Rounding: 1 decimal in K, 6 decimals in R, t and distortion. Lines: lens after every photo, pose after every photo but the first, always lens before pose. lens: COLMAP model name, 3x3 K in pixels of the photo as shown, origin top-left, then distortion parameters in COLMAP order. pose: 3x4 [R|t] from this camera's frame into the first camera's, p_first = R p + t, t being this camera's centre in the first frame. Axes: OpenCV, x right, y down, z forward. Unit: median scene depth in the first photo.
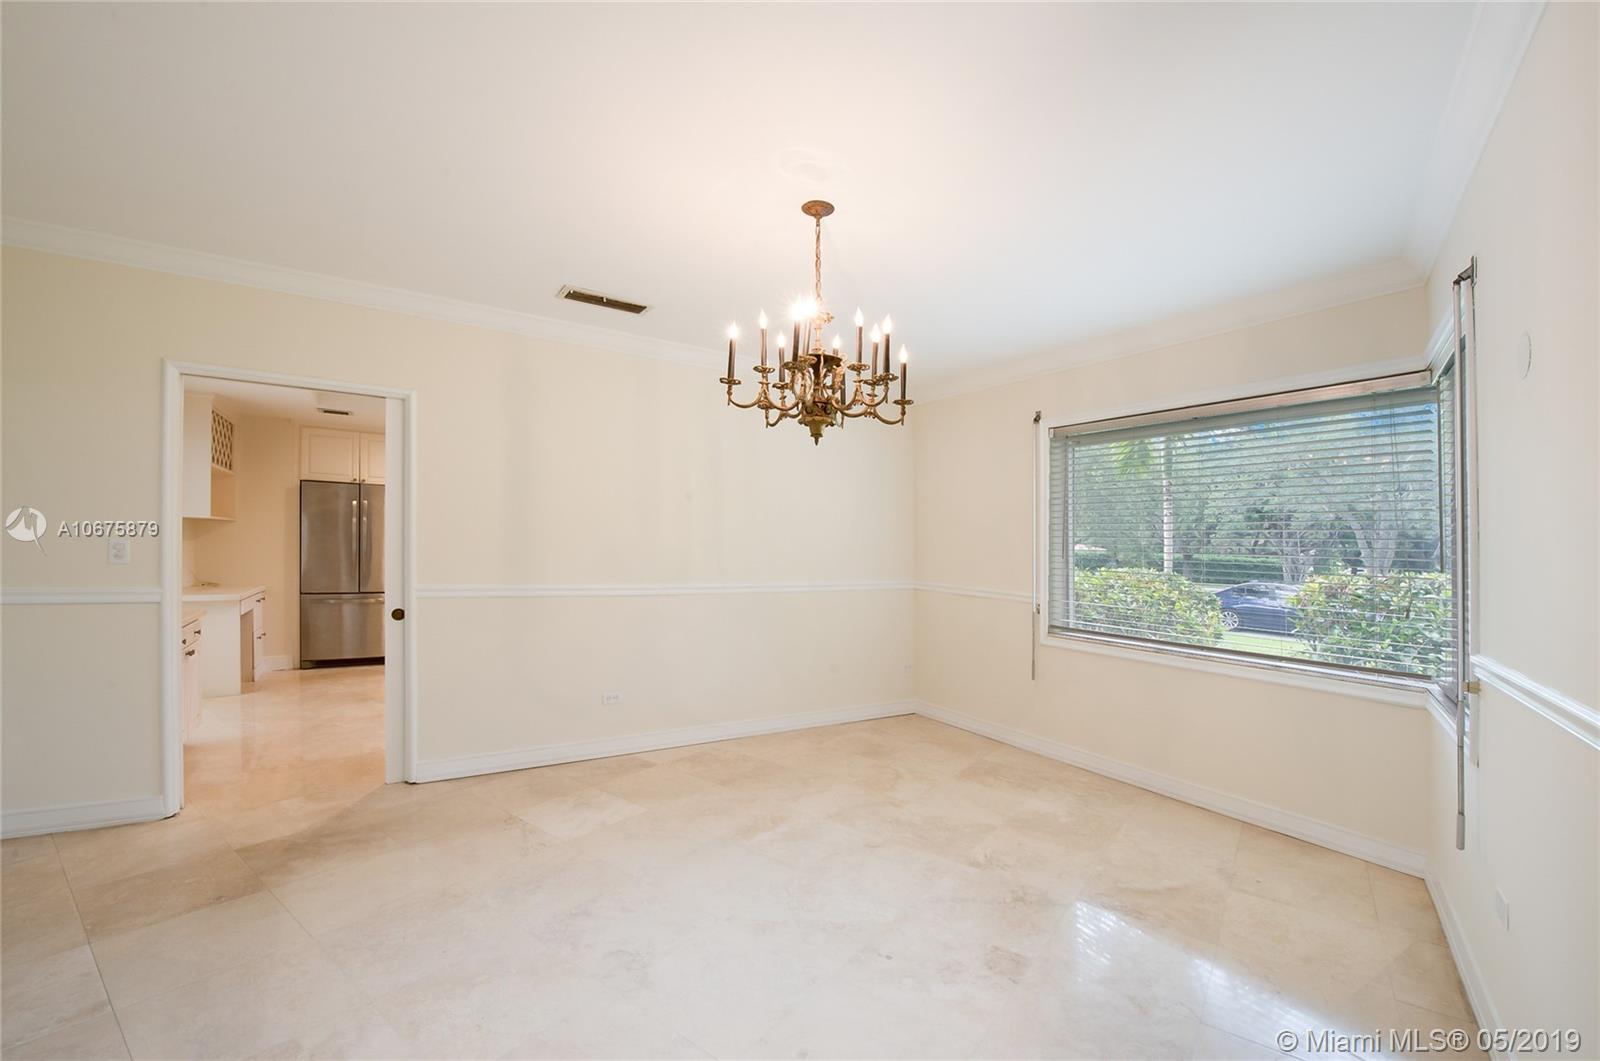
lens RADIAL K [[645.7, 0, 800.0], [0, 645.7, 530.5], [0, 0, 1]] dist [-0.020047, -0.000137]
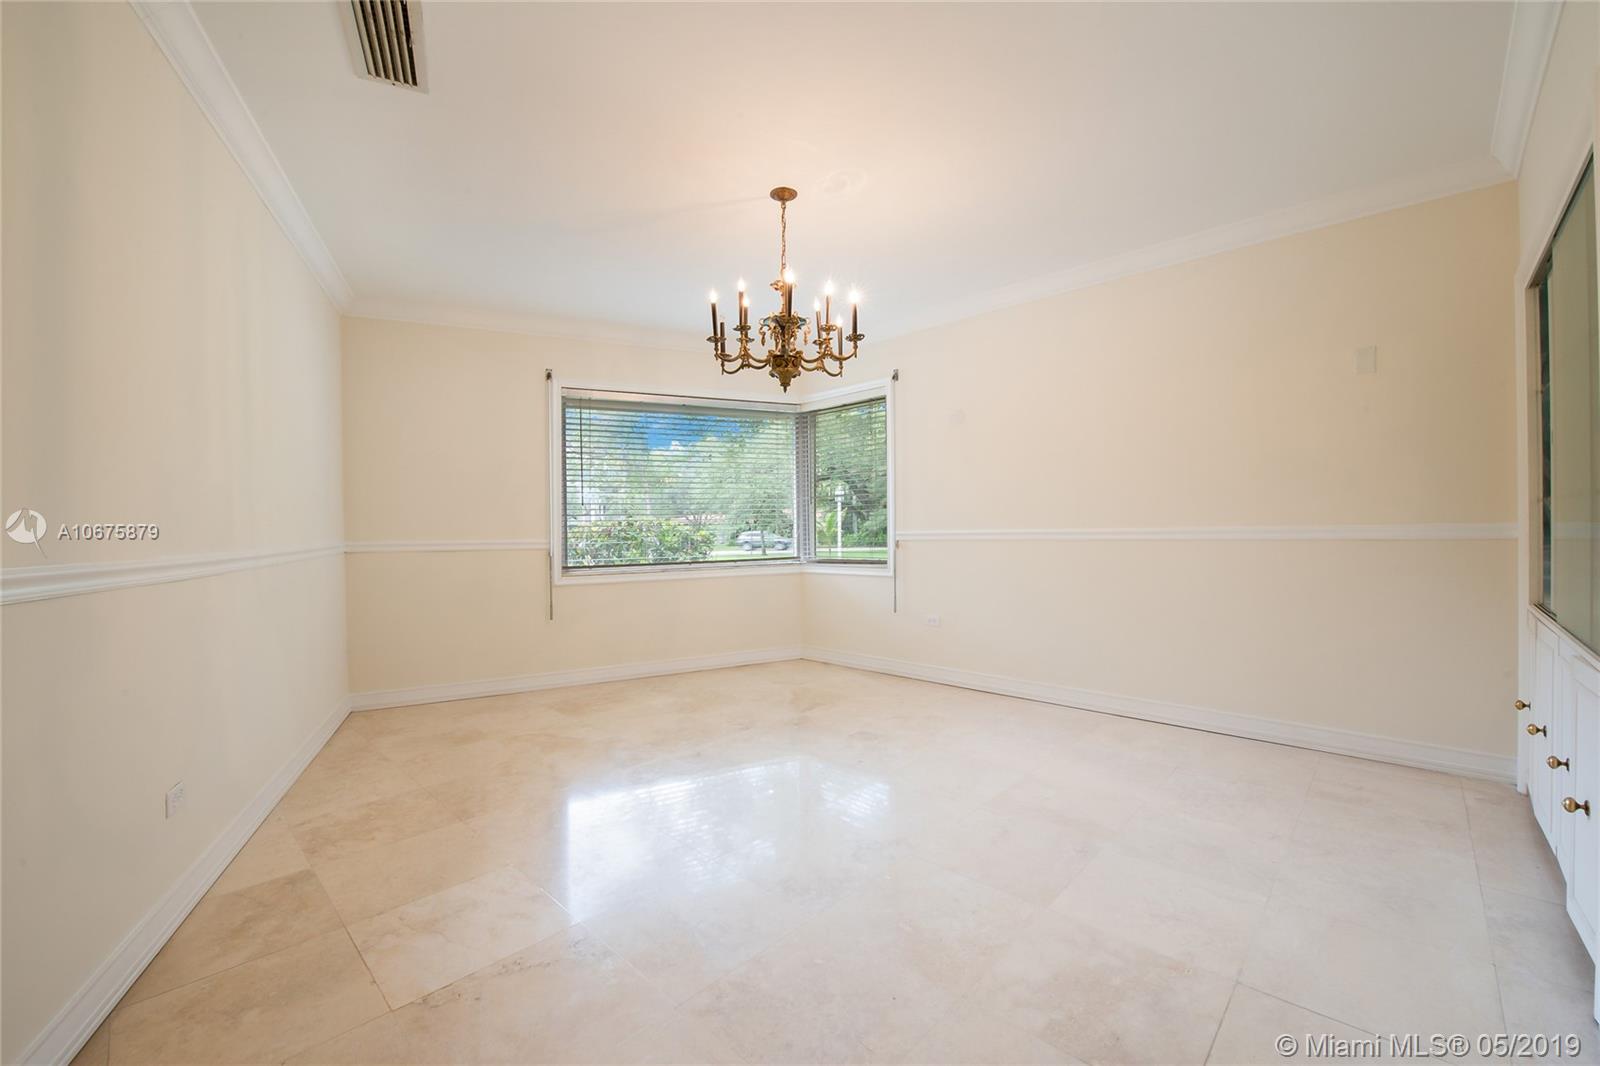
lens RADIAL K [[632.5, 0, 799.1], [0, 632.5, 499.3], [0, 0, 1]] dist [-0.000644, -0.000152]
pose [[0.149500, 0.008212, 0.988728, -0.814573], [-0.002515, 0.999965, -0.007925, 0.052684], [-0.988759, -0.001302, 0.149515, 0.577749]]
